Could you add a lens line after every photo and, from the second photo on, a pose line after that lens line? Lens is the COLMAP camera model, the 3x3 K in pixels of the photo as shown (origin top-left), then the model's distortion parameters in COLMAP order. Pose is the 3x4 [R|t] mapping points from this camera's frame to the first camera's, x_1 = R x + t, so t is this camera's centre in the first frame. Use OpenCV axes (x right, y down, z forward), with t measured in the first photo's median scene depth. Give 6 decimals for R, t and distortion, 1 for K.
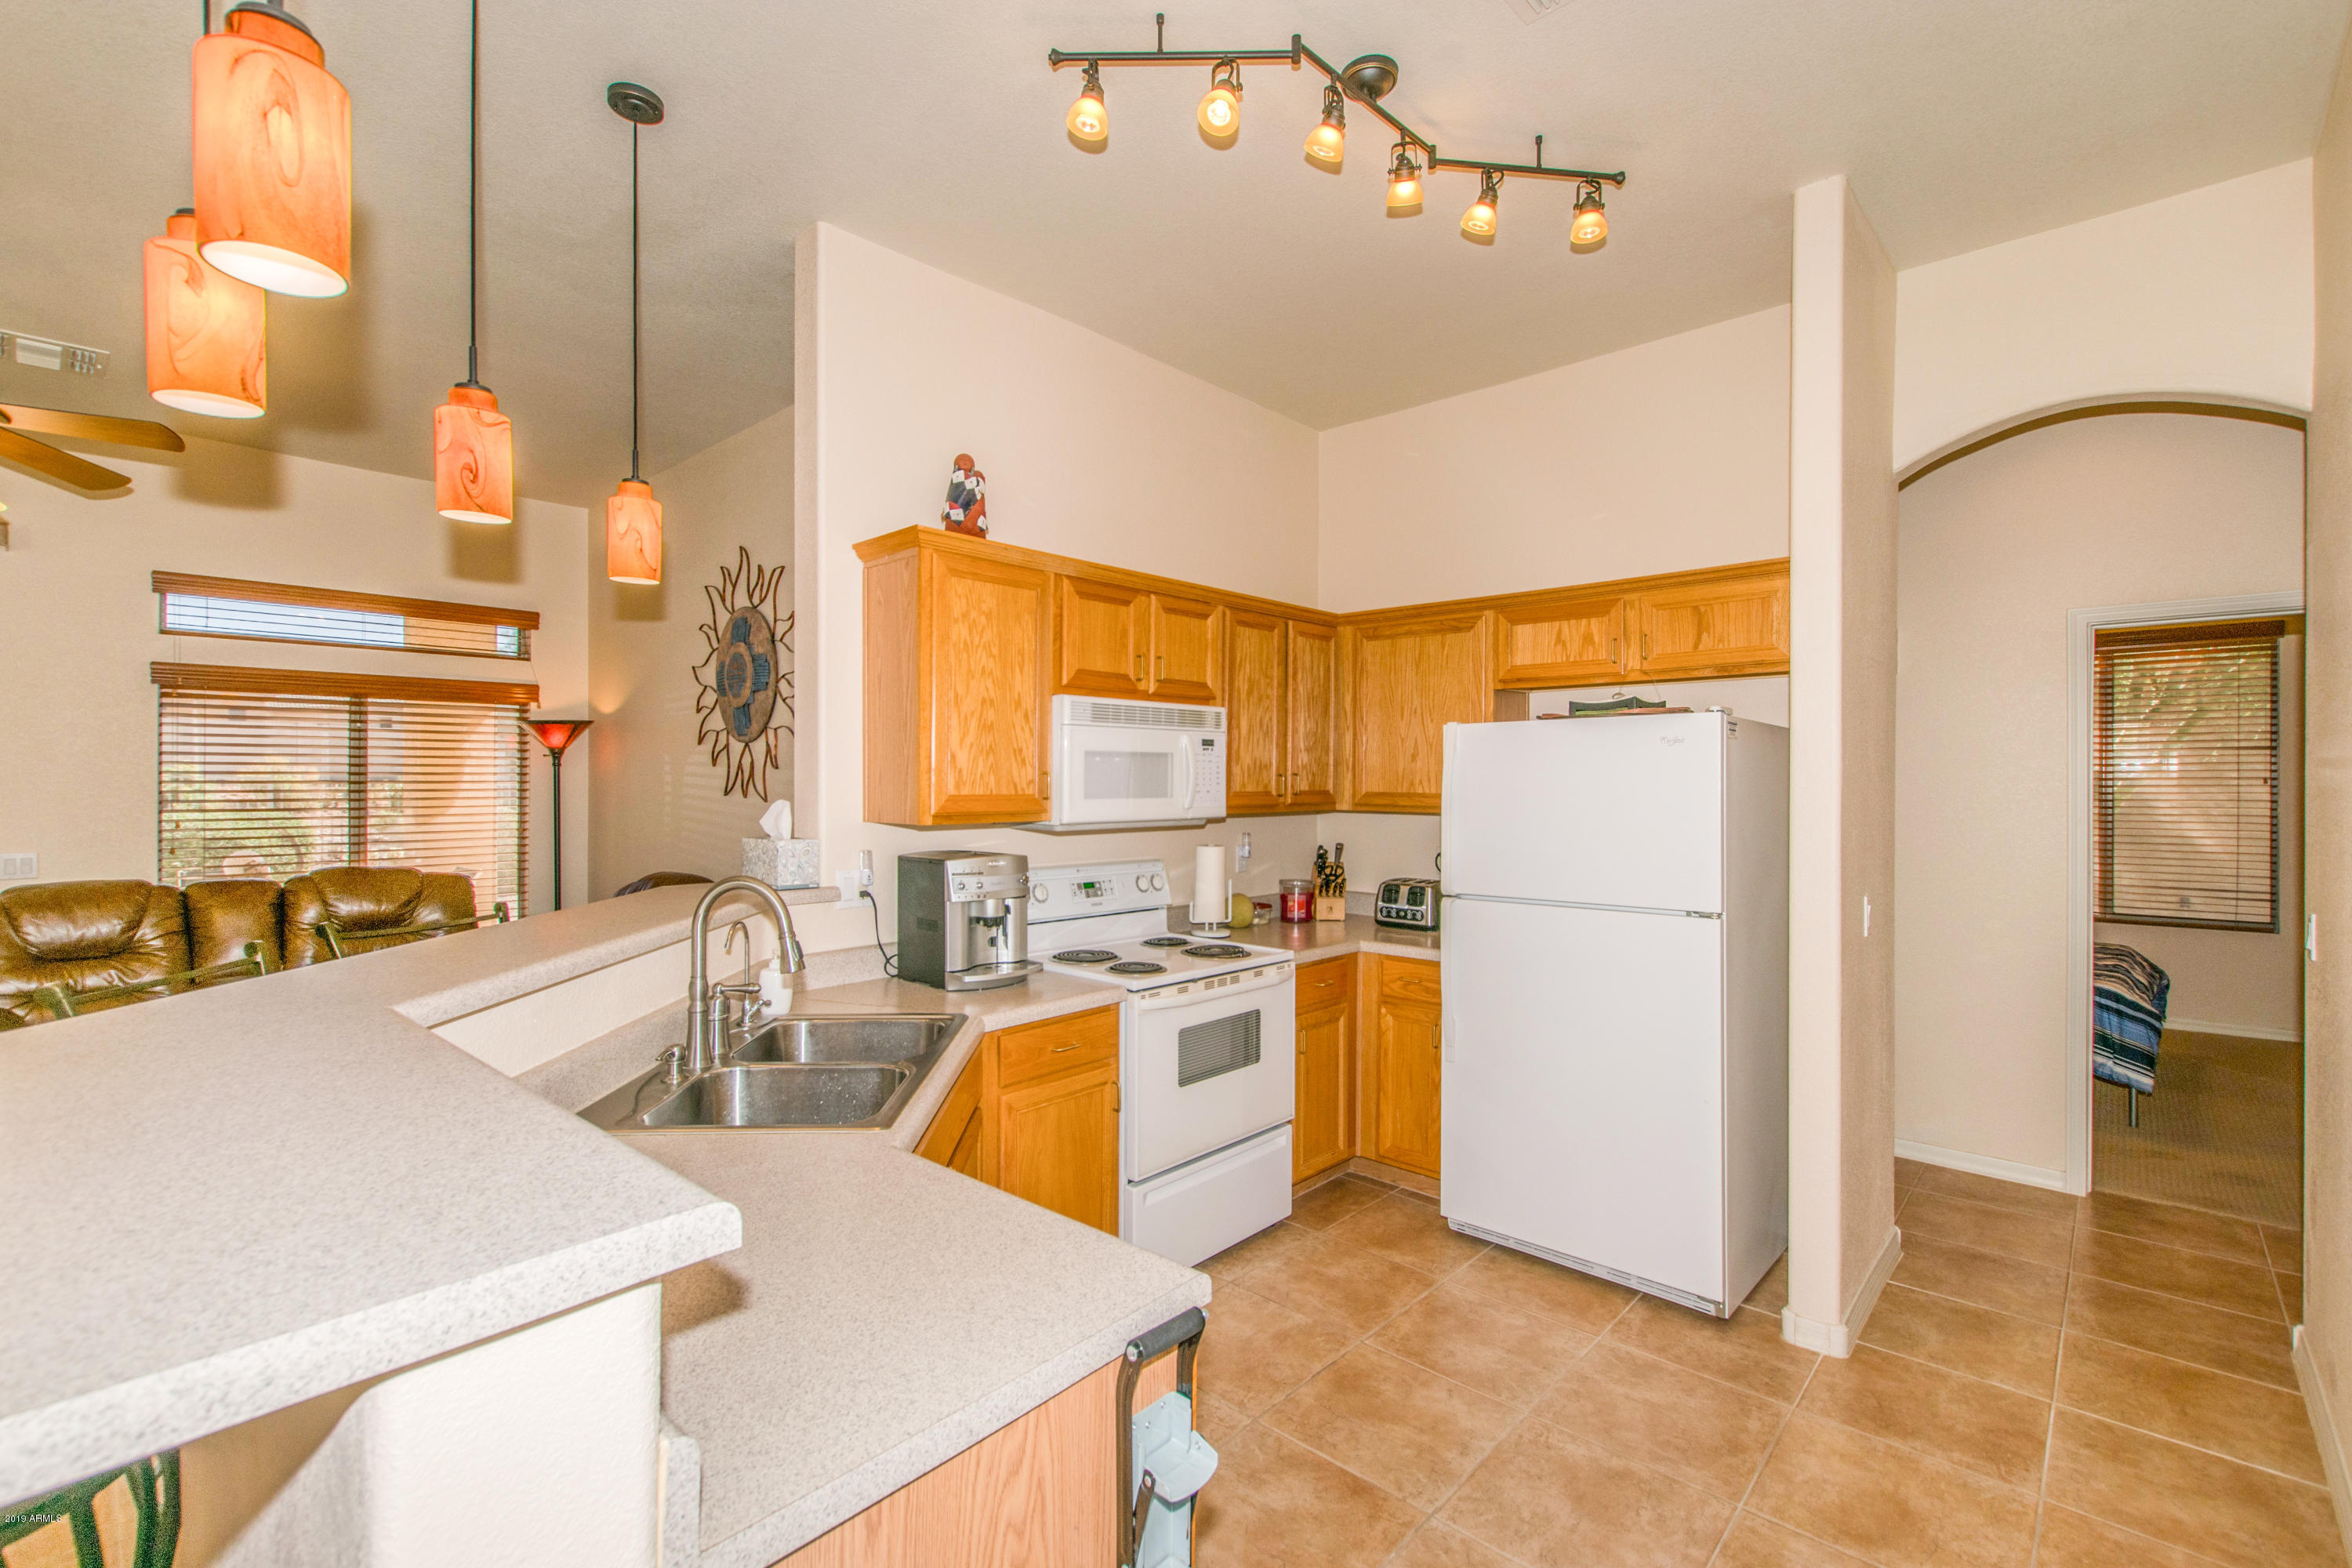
lens RADIAL K [[1021.4, 0, 1189.5], [0, 1021.4, 778.6], [0, 0, 1]] dist [0.002879, 0.000680]
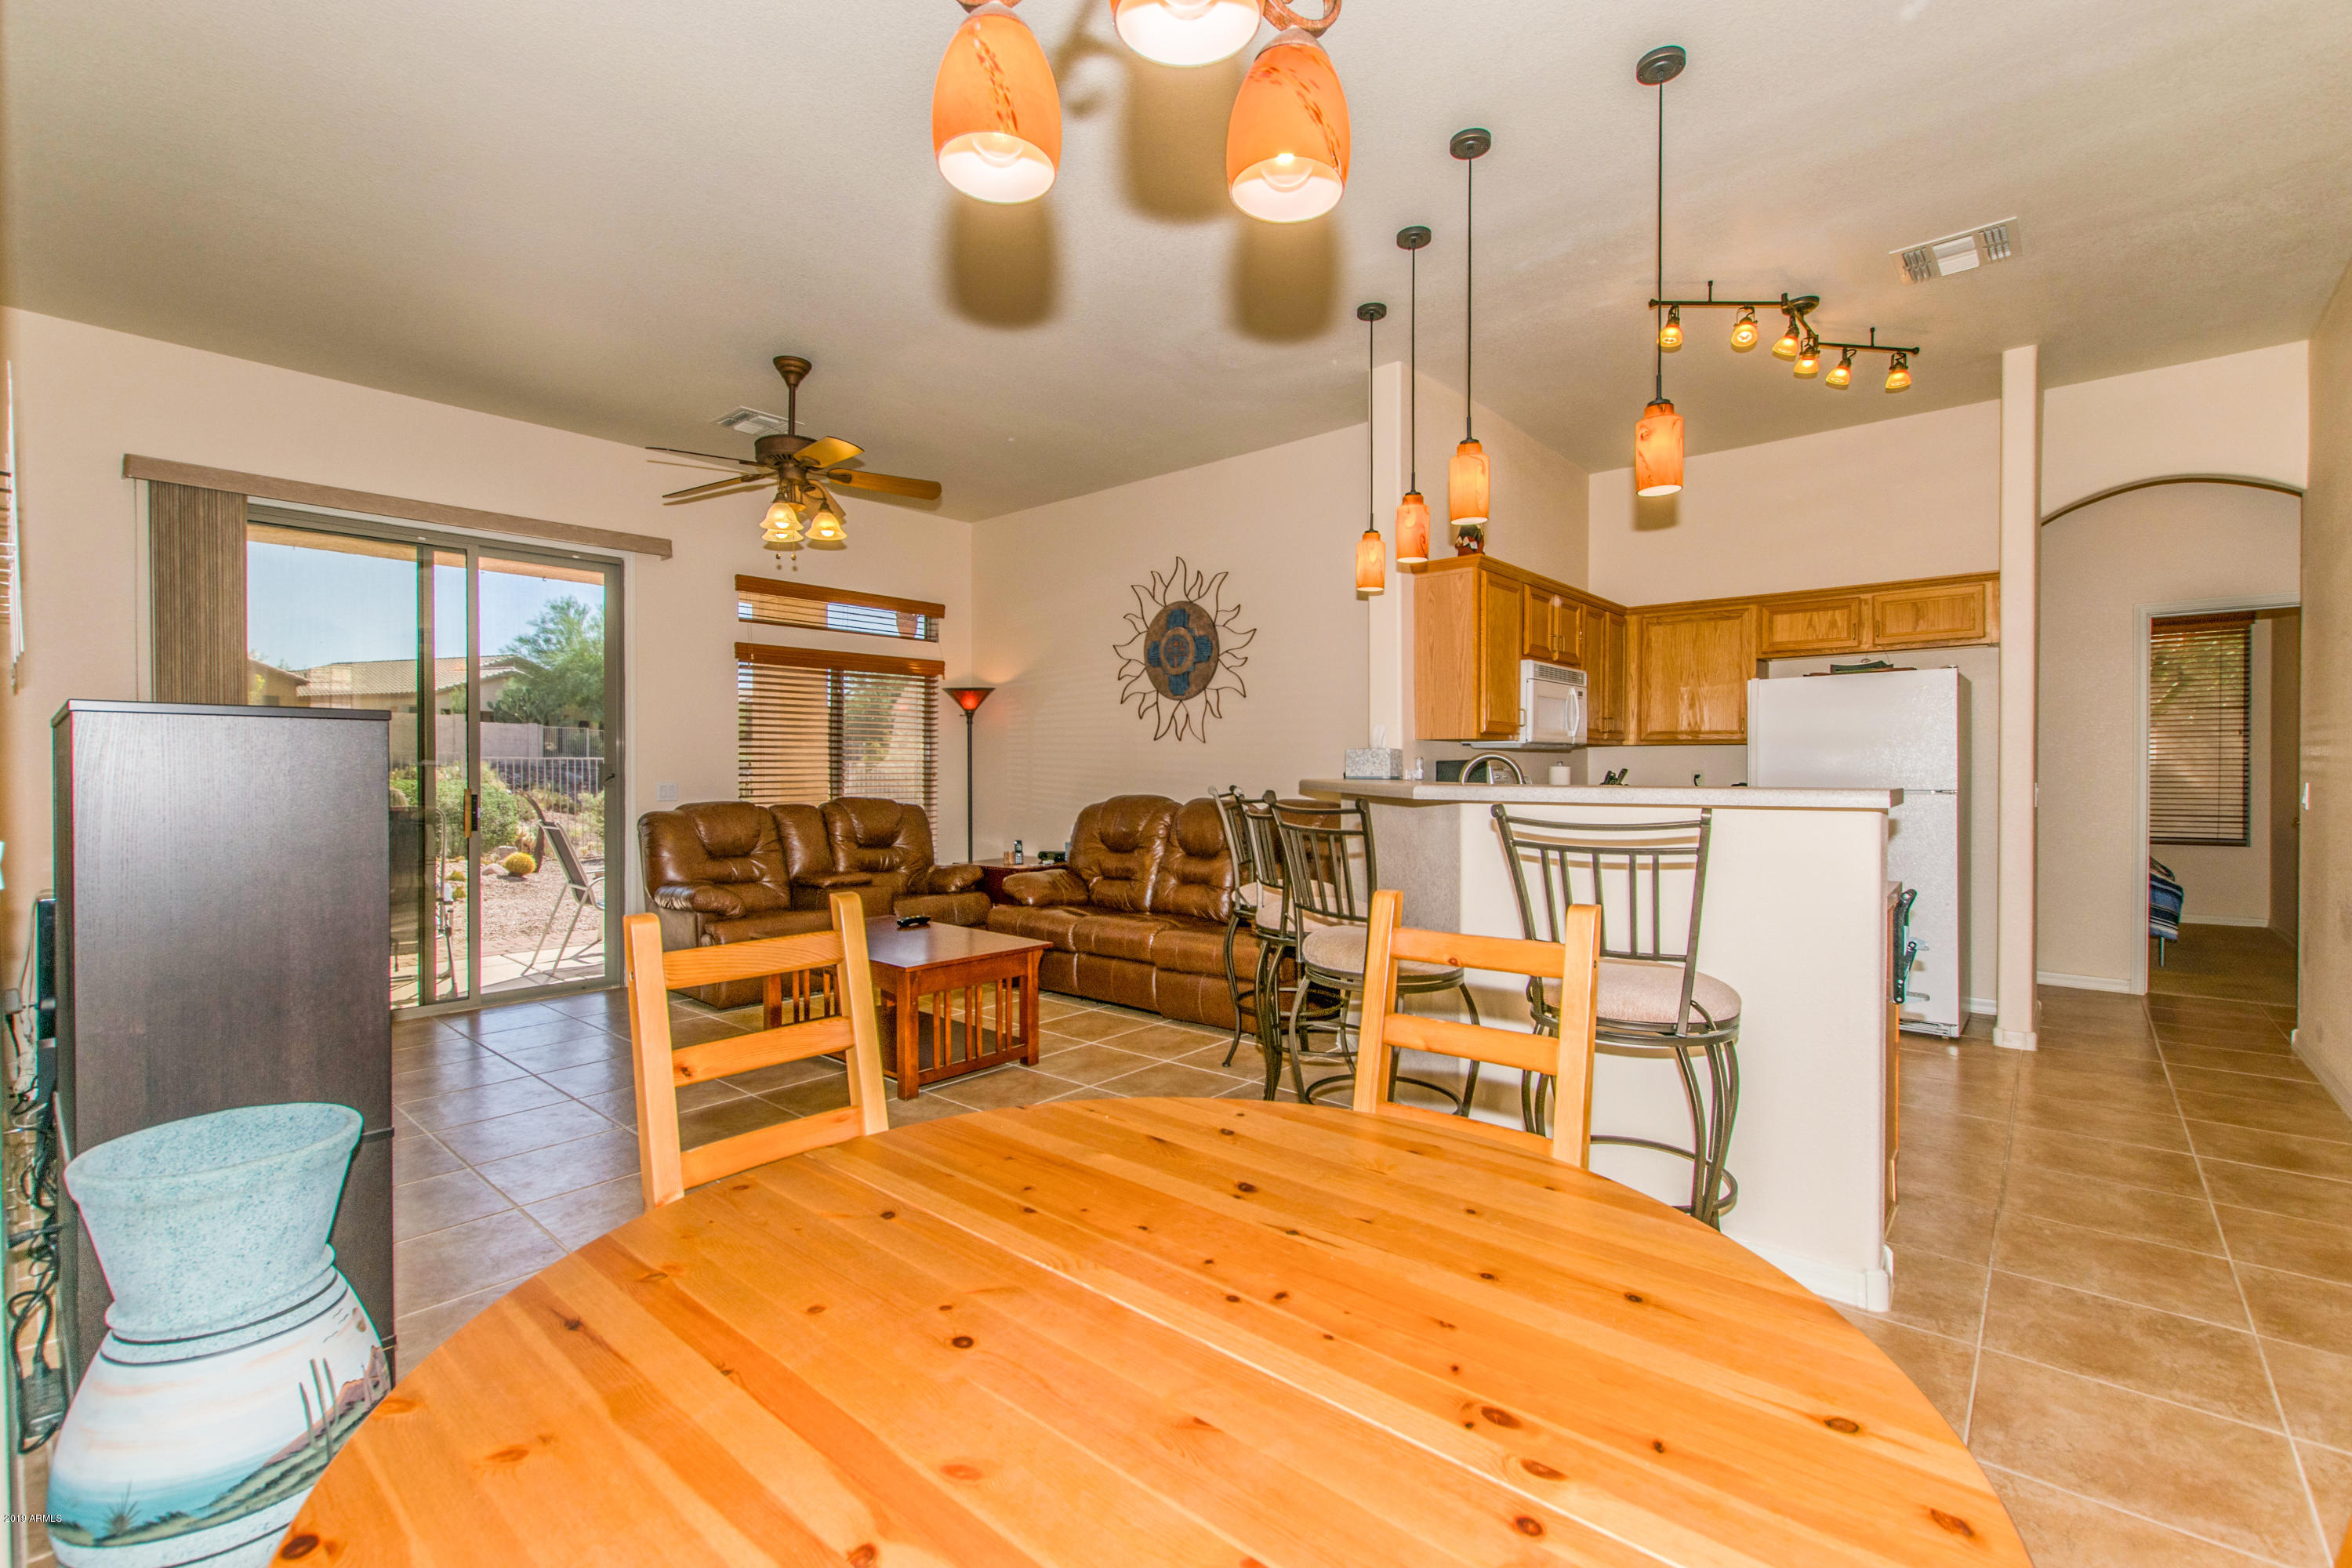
lens RADIAL K [[1020.0, 0, 1171.9], [0, 1020.0, 778.5], [0, 0, 1]] dist [0.001559, -0.000094]
pose [[0.999631, -0.004556, 0.026784, -0.579930], [0.004266, 0.999932, 0.010896, 0.065856], [-0.026832, -0.010777, 0.999582, -0.448733]]
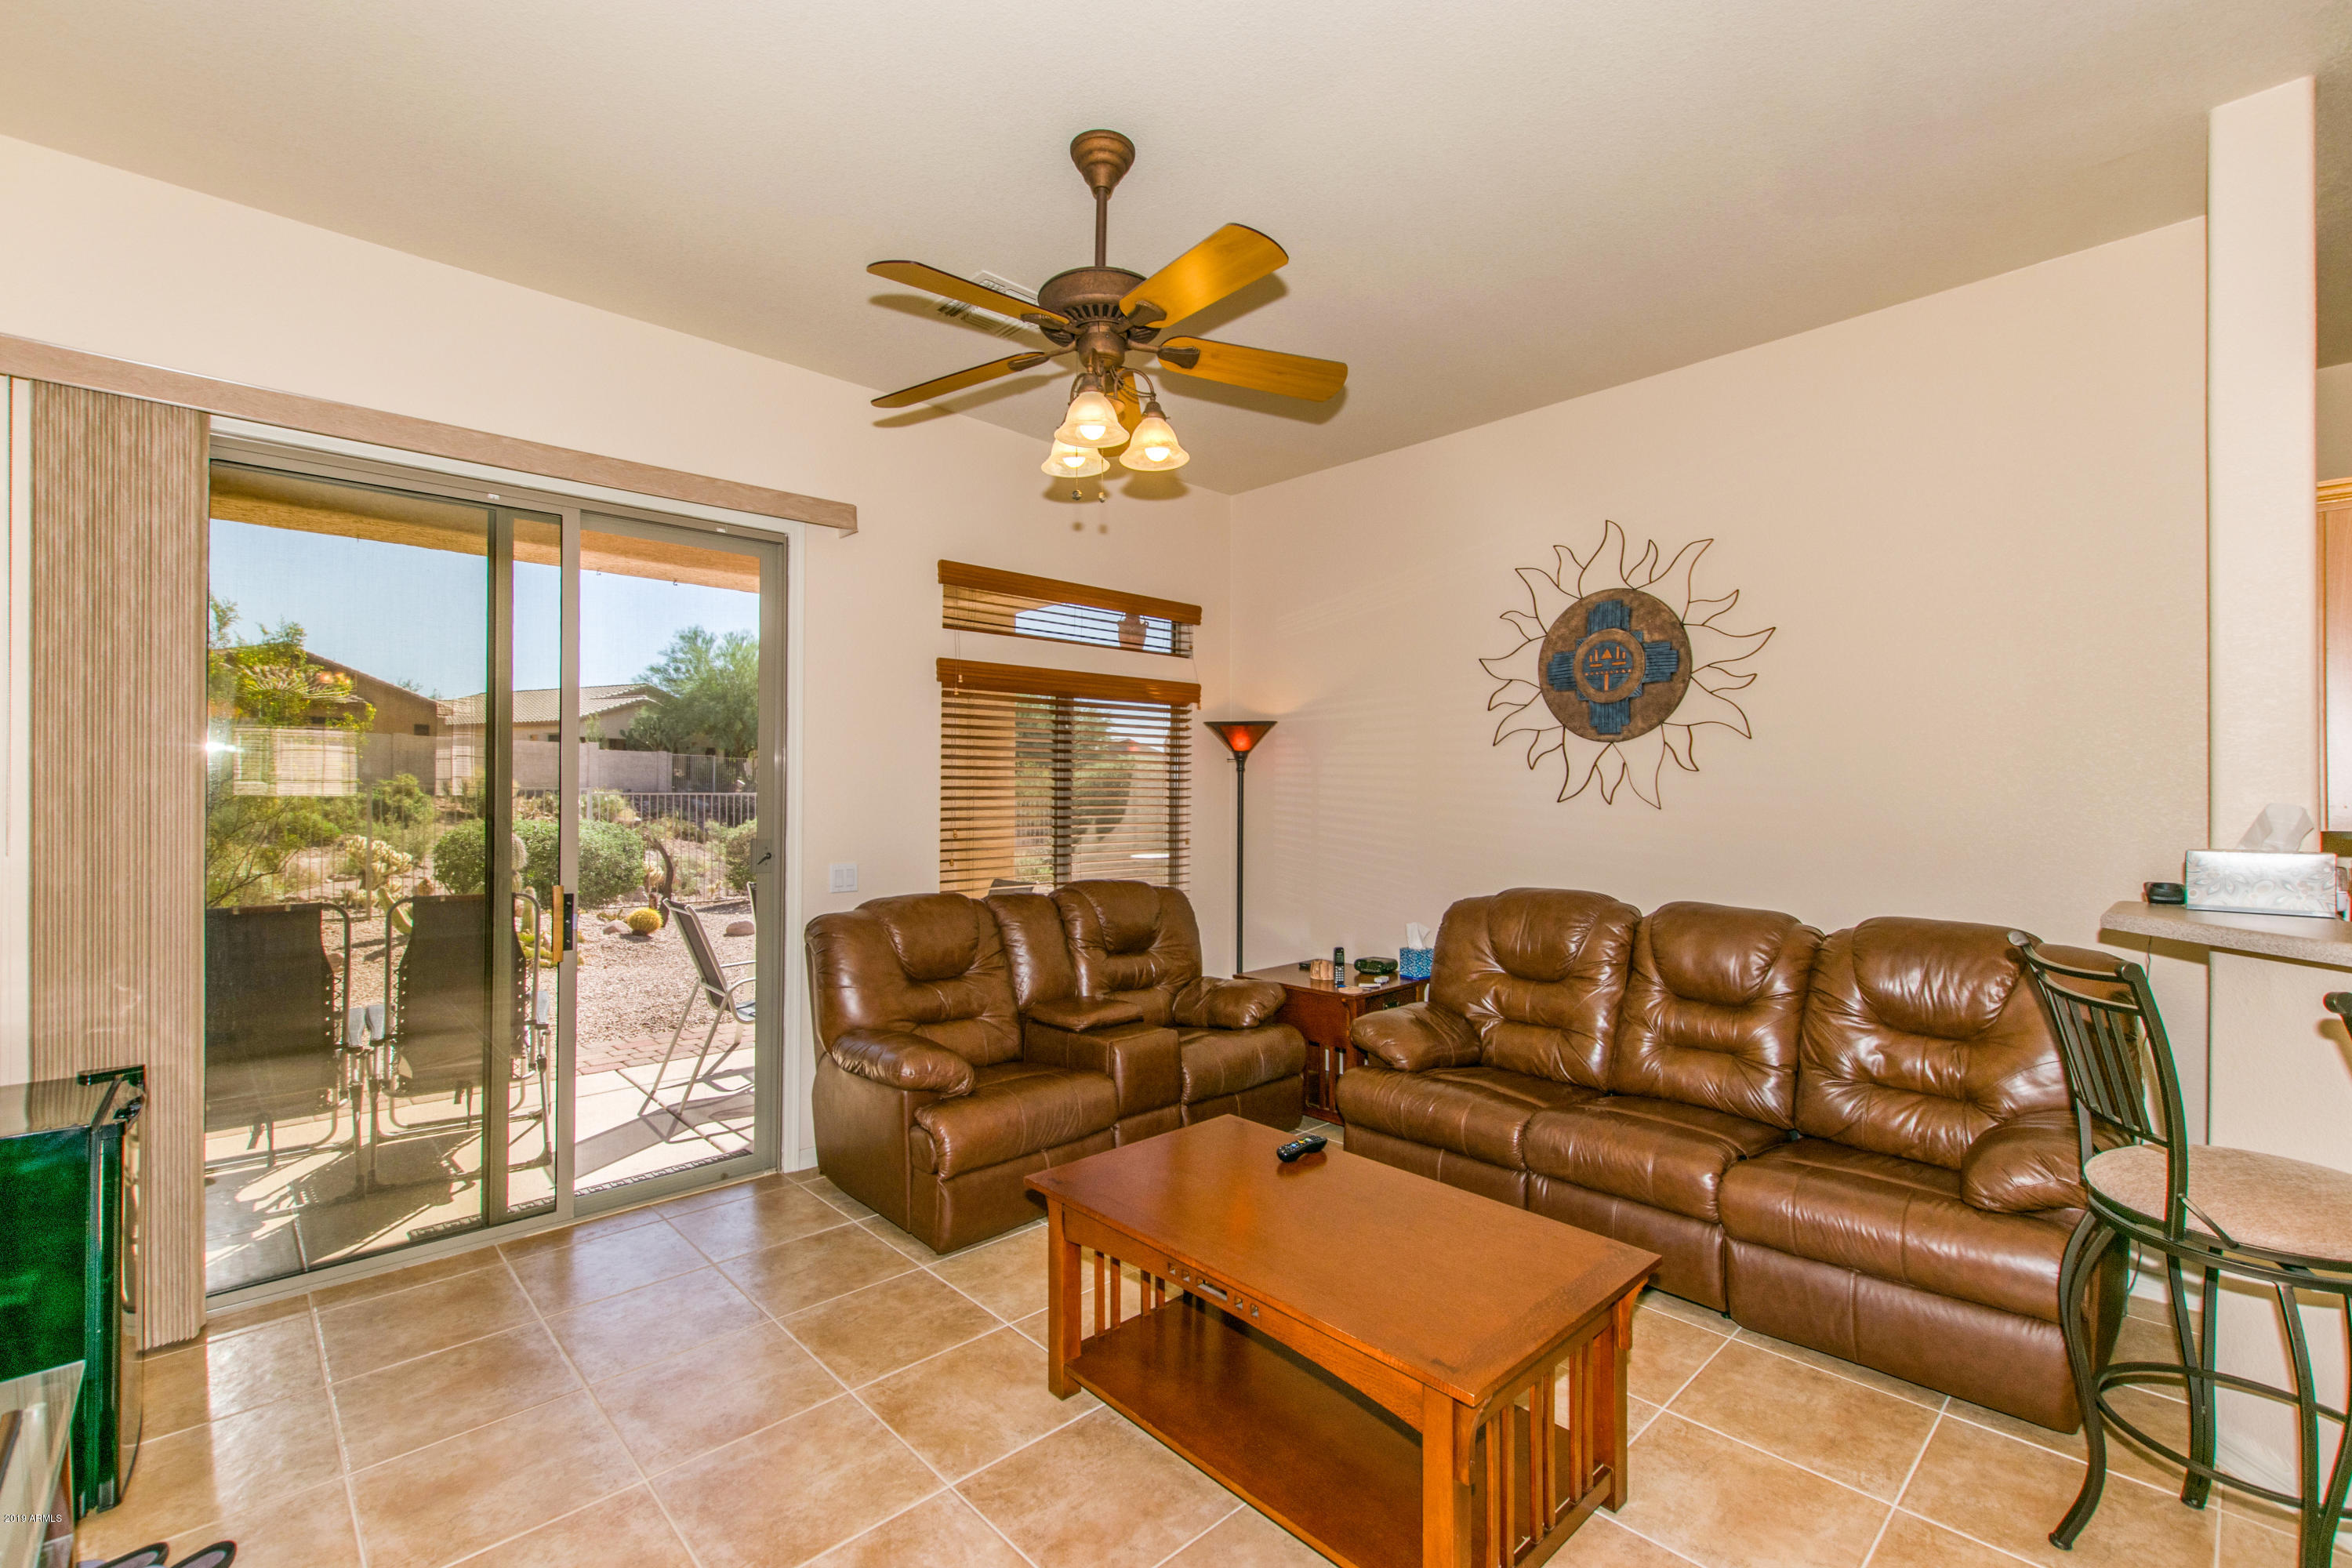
lens RADIAL K [[1007.3, 0, 1176.0], [0, 1007.3, 784.0], [0, 0, 1]] dist [-0.002276, -0.000114]
pose [[0.998137, -0.002269, -0.060969, -0.910653], [0.001851, 0.999974, -0.006925, 0.008020], [0.060983, 0.006799, 0.998116, 0.124625]]
